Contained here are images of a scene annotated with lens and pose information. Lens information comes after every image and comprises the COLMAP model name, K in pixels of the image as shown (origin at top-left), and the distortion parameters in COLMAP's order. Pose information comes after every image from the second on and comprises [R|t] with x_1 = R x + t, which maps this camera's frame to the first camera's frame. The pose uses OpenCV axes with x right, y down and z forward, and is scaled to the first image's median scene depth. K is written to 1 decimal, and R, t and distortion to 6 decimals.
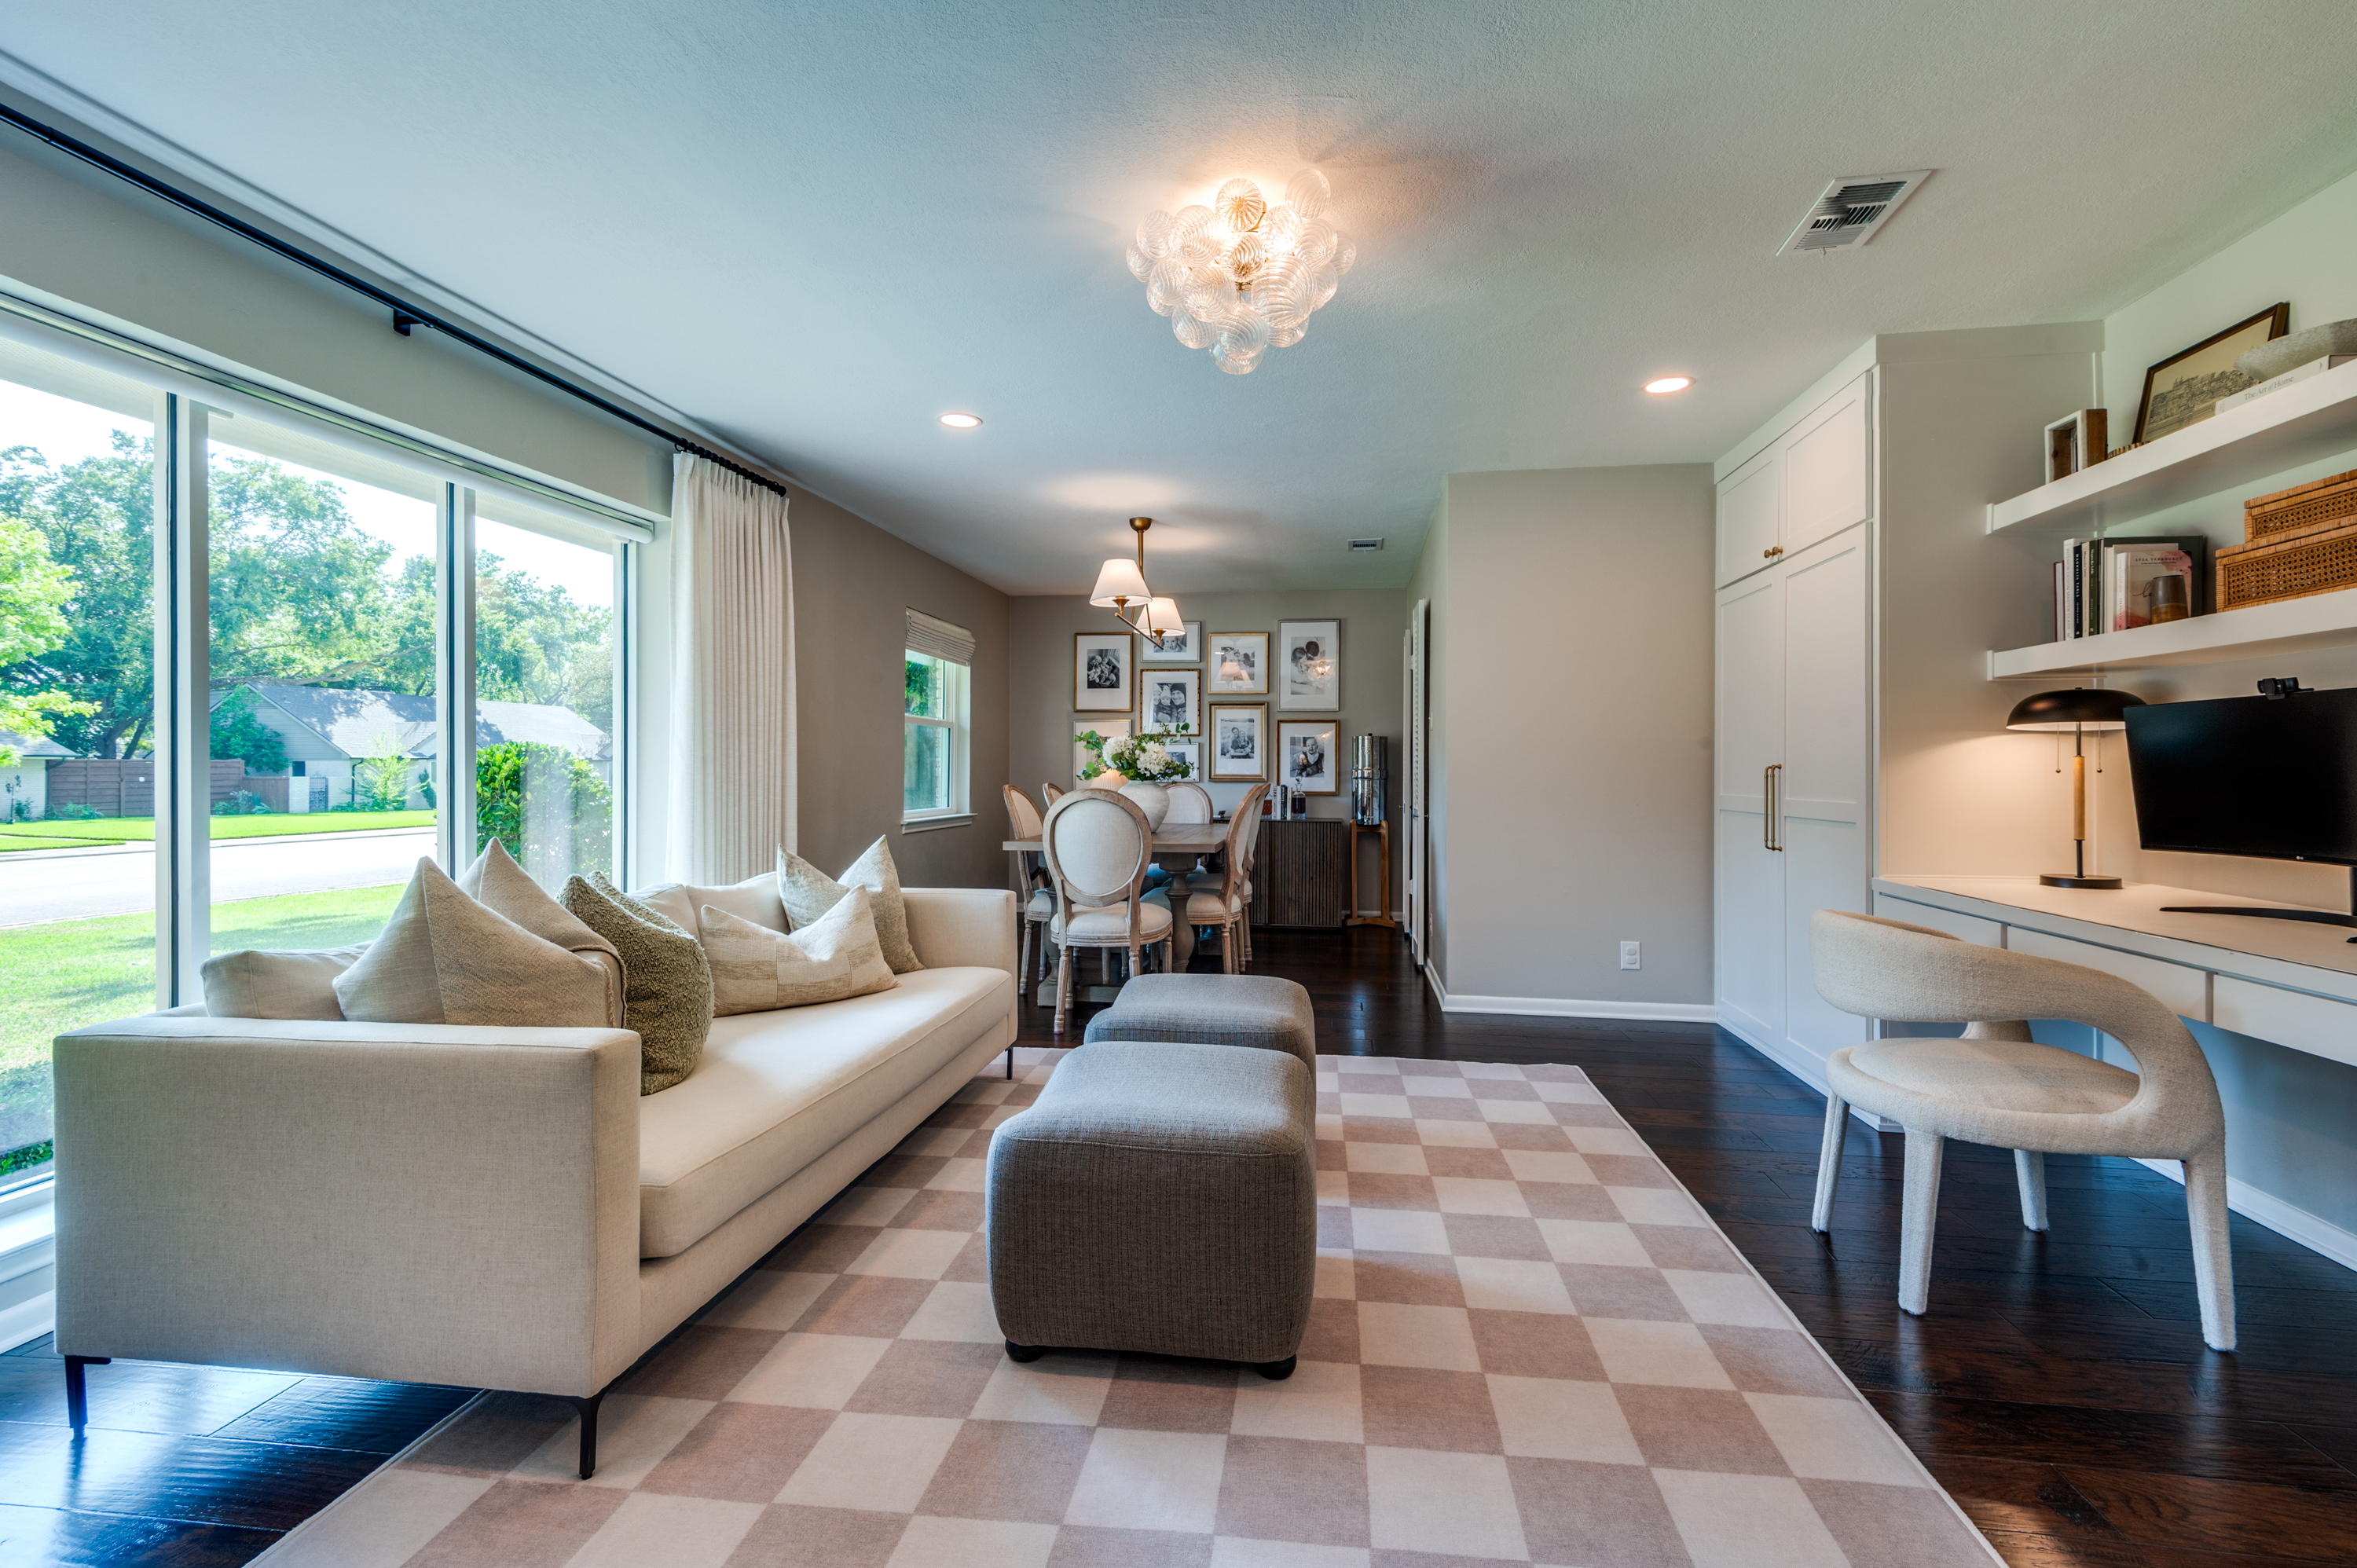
lens RADIAL K [[1081.2, 0, 1202.2], [0, 1081.2, 741.7], [0, 0, 1]] dist [0.015085, -0.011367]
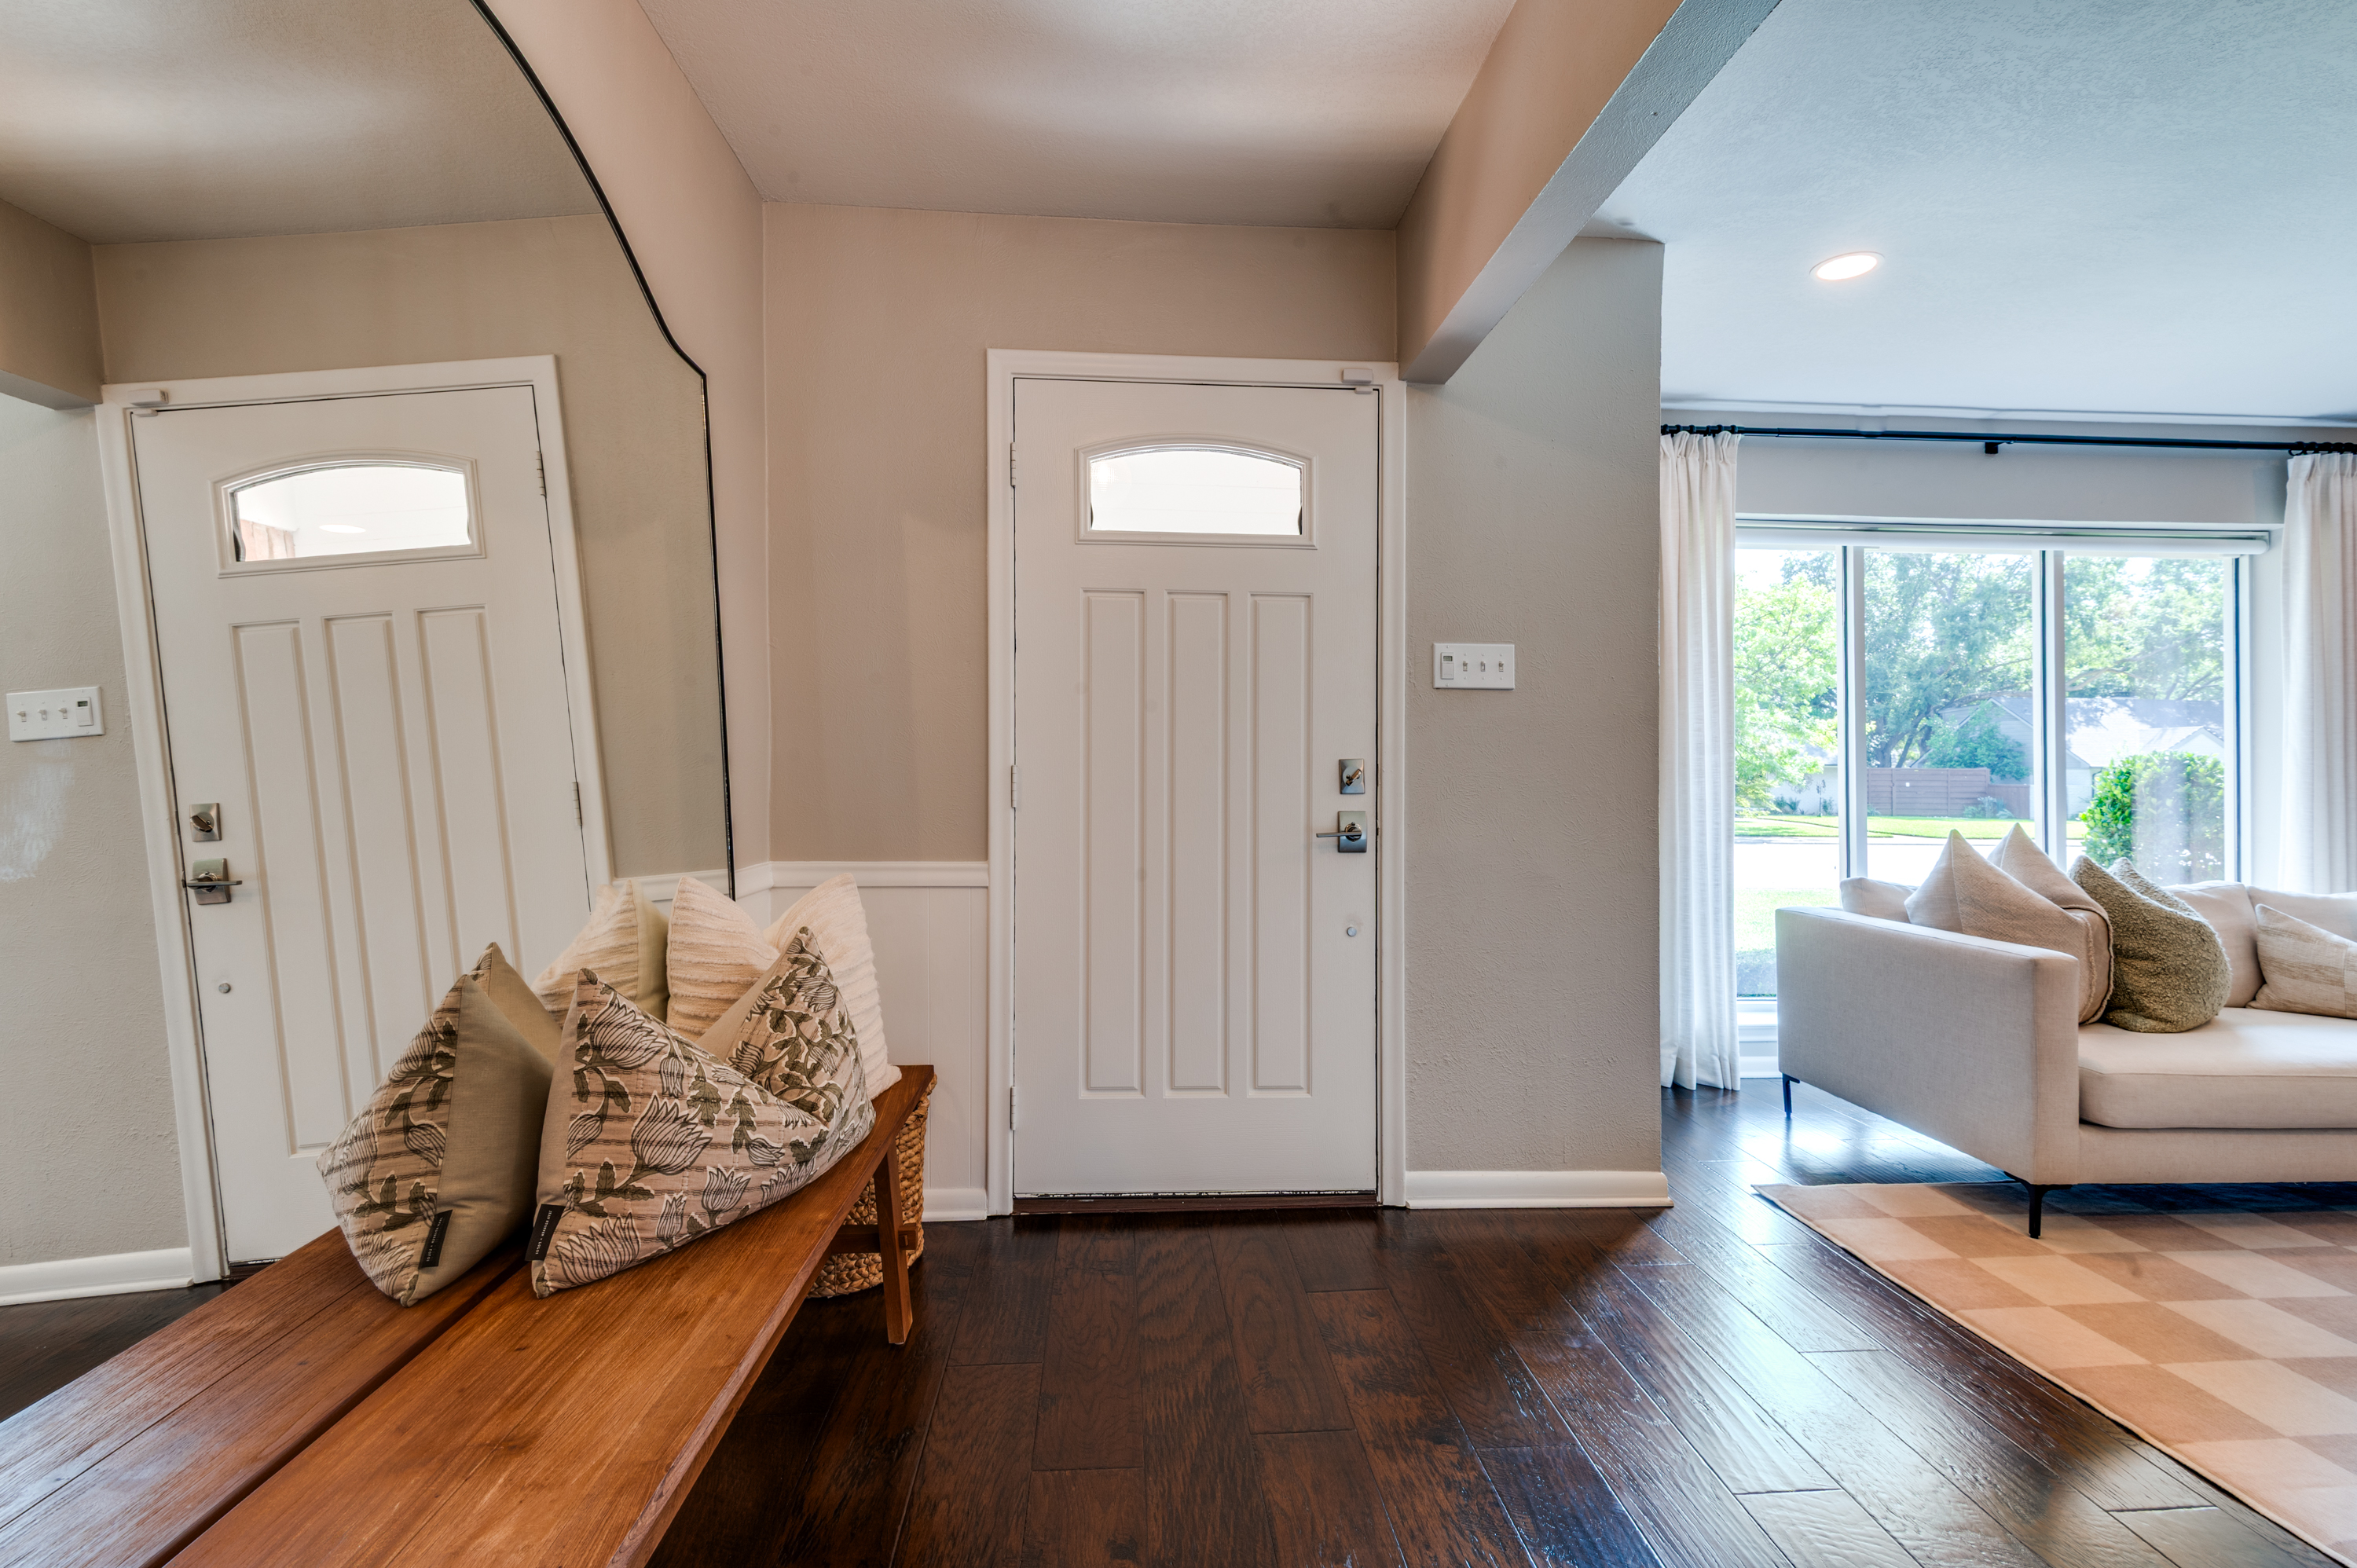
lens RADIAL K [[1081.2, 0, 1200.0], [0, 1081.2, 775.1], [0, 0, 1]] dist [0.015085, -0.011367]
pose [[0.214768, 0.007118, -0.976639, 1.356076], [0.015013, 0.999831, 0.010588, -0.016632], [0.976550, -0.016936, 0.214624, -0.940544]]
